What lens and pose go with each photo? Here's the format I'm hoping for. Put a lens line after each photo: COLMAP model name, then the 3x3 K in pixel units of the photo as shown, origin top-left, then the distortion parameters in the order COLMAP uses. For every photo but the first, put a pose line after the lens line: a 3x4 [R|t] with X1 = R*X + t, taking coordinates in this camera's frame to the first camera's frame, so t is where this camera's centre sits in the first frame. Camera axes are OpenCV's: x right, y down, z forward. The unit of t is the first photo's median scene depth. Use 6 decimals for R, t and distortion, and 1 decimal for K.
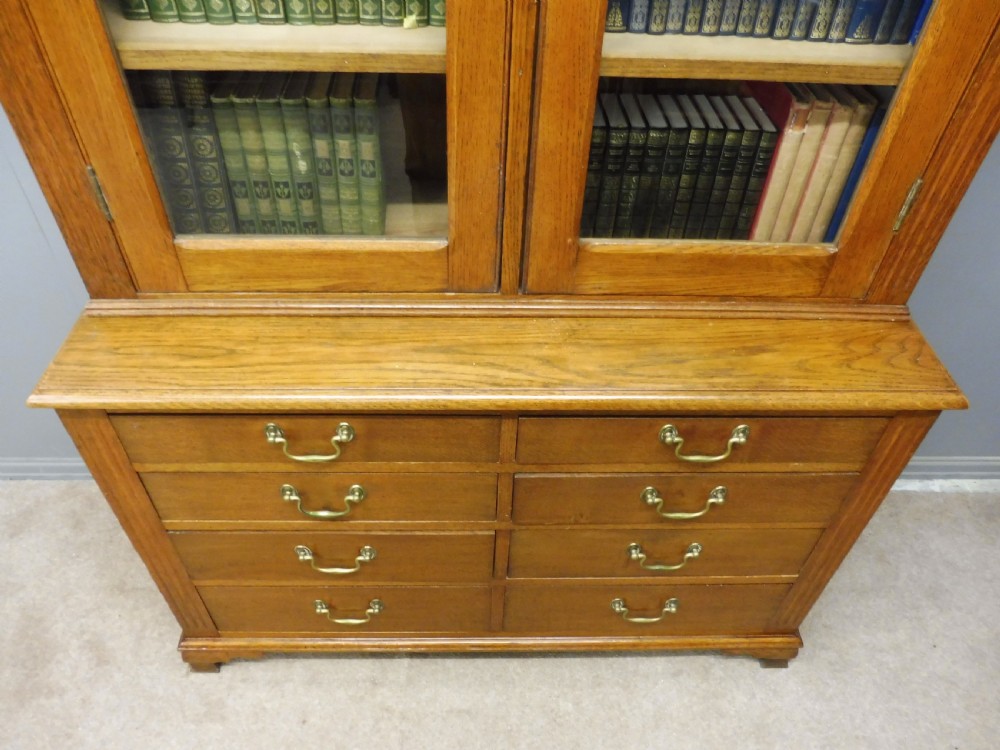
lens RADIAL K [[728.2, 0, 503.7], [0, 728.2, 385.8], [0, 0, 1]] dist [-0.051014, 0.015028]
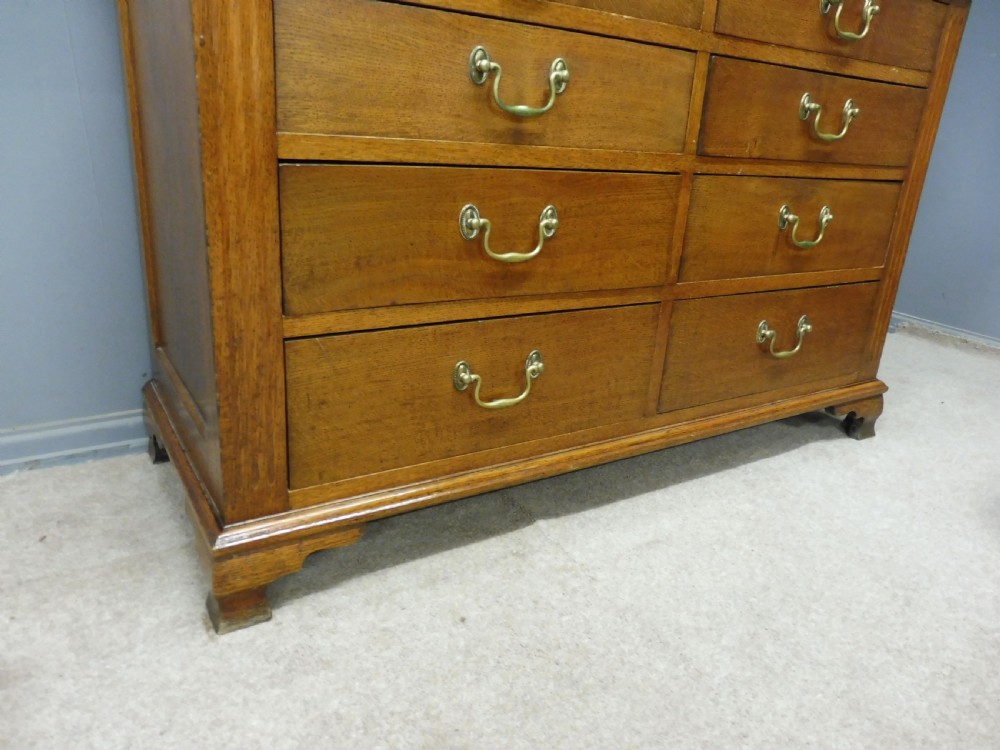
lens RADIAL K [[728.2, 0, 502.0], [0, 728.2, 386.5], [0, 0, 1]] dist [-0.051014, 0.015028]
pose [[0.853356, -0.160311, 0.496069, -0.712439], [0.337463, 0.895154, -0.291237, 0.668785], [-0.397370, 0.415933, 0.817983, 0.600679]]
